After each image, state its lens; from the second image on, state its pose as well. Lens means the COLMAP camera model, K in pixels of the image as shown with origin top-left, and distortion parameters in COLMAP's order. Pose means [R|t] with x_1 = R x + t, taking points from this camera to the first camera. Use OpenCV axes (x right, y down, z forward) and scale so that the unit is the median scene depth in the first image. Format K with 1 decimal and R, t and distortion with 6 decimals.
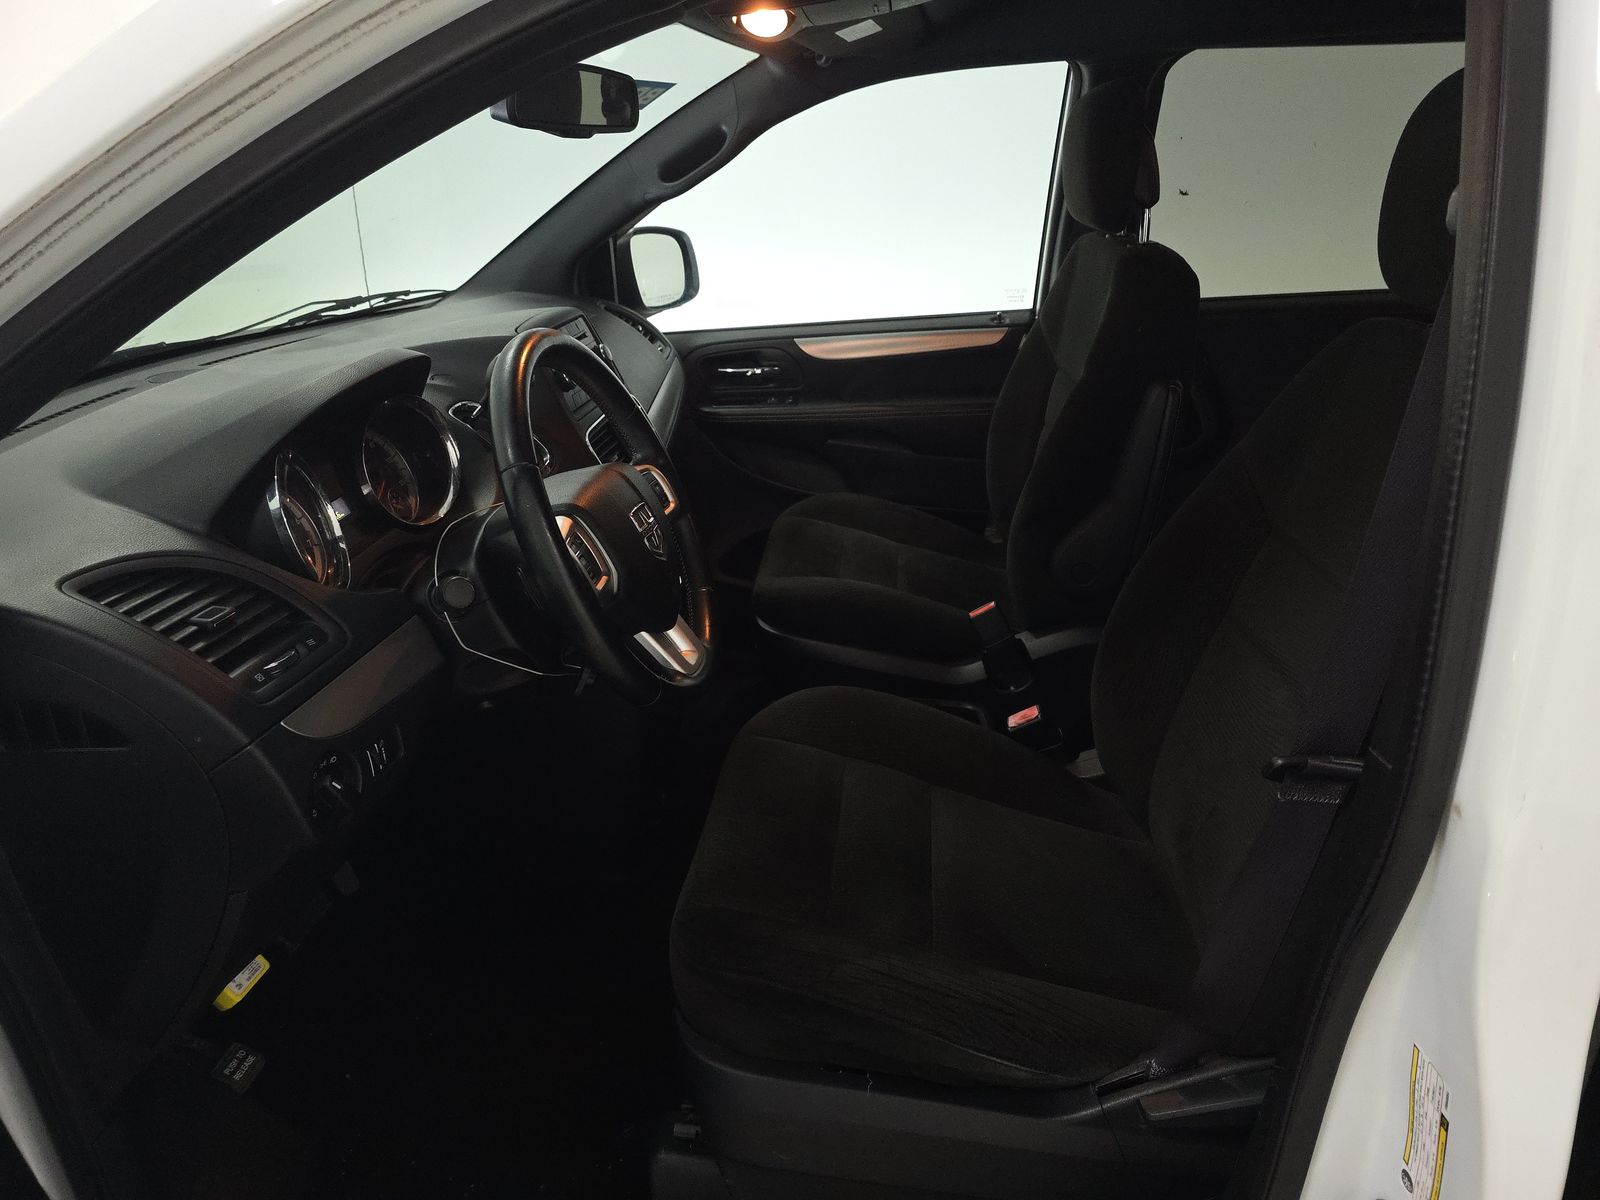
lens RADIAL K [[1103.6, 0, 793.2], [0, 1103.6, 603.7], [0, 0, 1]] dist [0.038851, -0.034083]
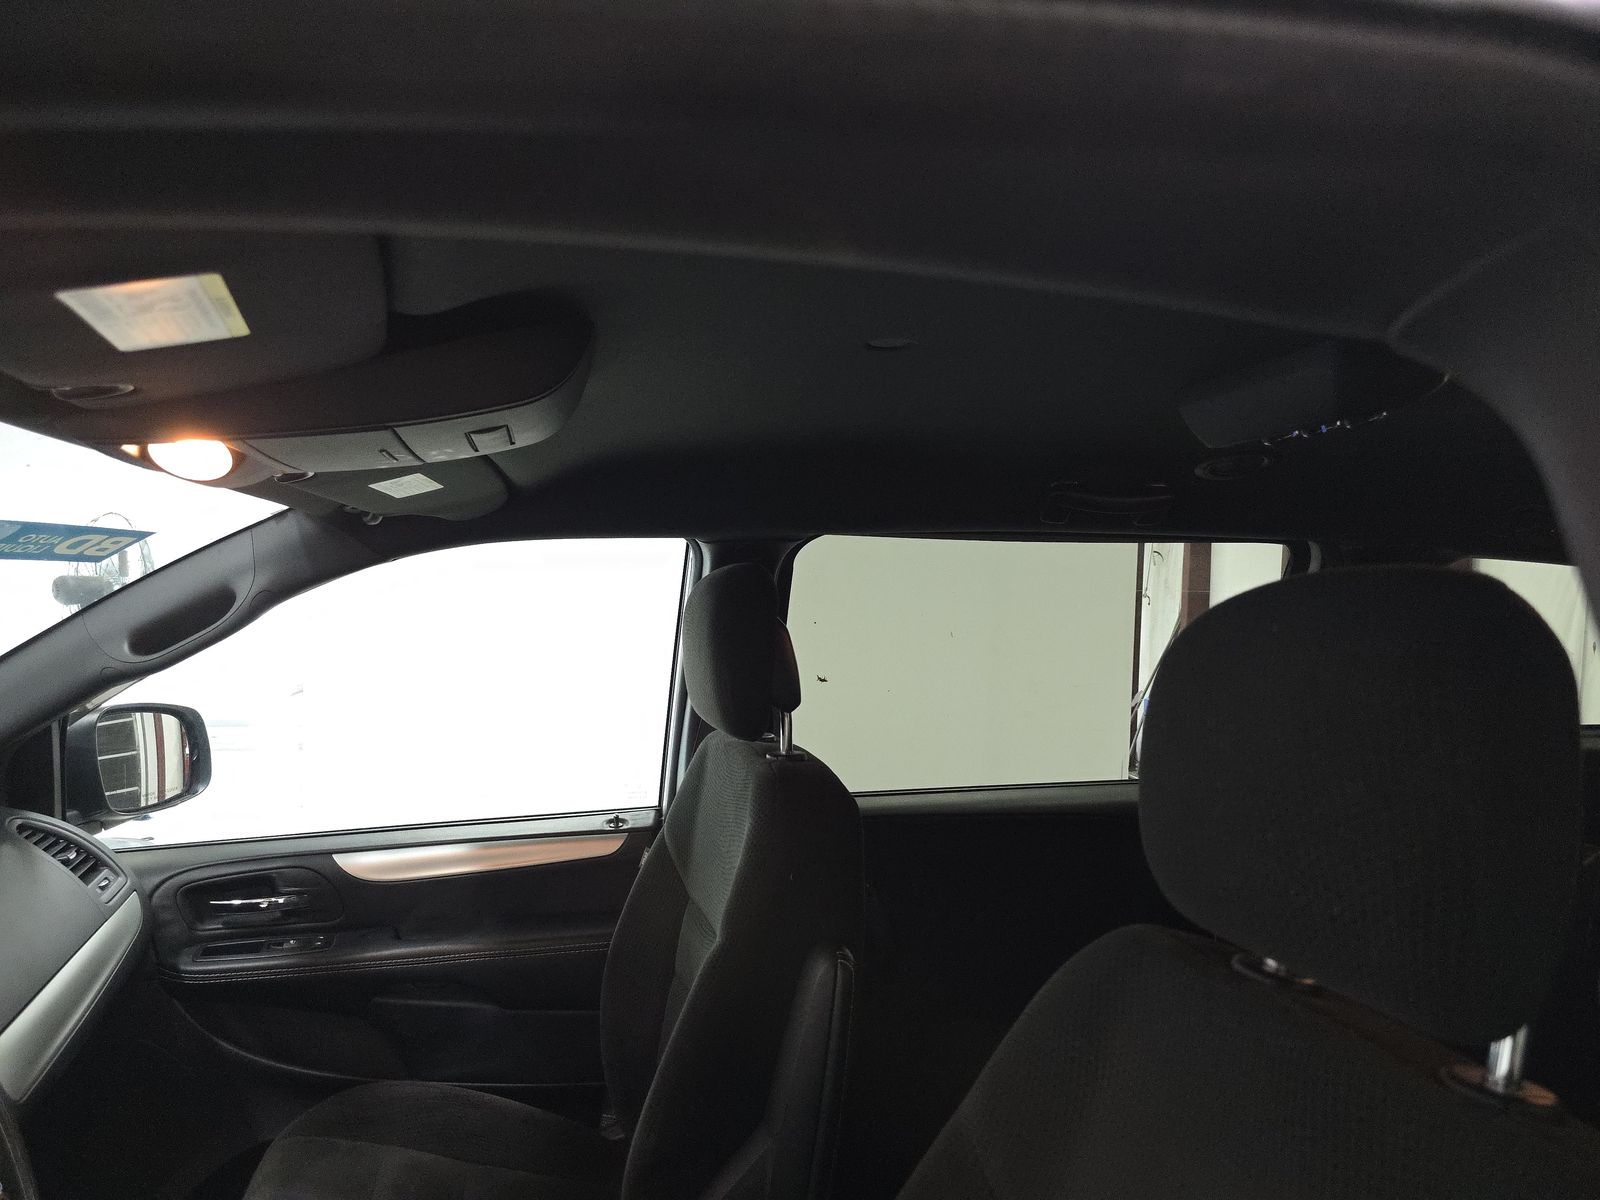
lens RADIAL K [[1103.6, 0, 793.2], [0, 1103.6, 603.7], [0, 0, 1]] dist [0.038851, -0.034083]
pose [[0.952268, 0.044364, 0.302023, 0.065385], [0.070751, 0.930369, -0.359734, -0.118750], [-0.296952, 0.363931, 0.882821, 0.223899]]
